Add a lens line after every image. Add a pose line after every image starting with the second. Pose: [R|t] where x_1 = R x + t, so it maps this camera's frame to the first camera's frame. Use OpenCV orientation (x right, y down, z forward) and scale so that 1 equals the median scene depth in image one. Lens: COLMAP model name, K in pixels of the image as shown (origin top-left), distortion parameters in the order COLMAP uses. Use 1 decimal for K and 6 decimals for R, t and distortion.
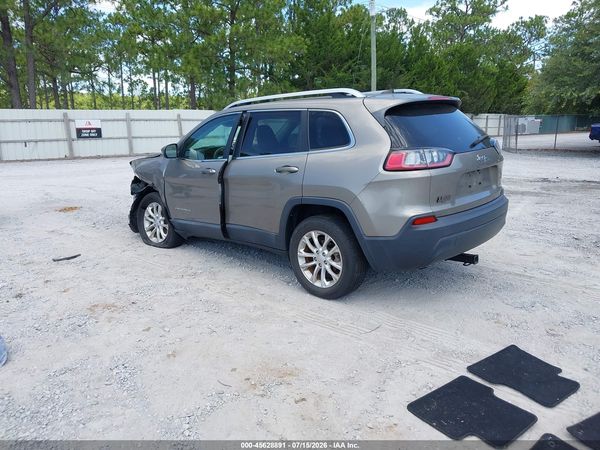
lens RADIAL K [[475.2, 0, 293.6], [0, 475.2, 216.8], [0, 0, 1]] dist [0.024650, -0.007682]
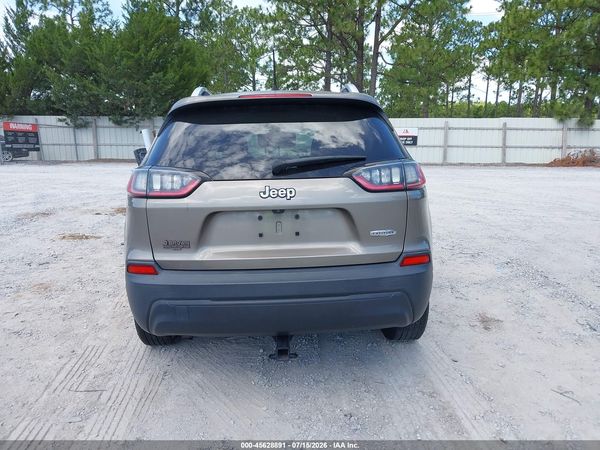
lens RADIAL K [[475.2, 0, 293.6], [0, 475.2, 216.8], [0, 0, 1]] dist [0.024650, -0.007682]
pose [[0.731105, 0.139950, -0.667758, 0.106102], [-0.151471, 0.987605, 0.041144, -0.015616], [0.665239, 0.071065, 0.743241, 0.072109]]
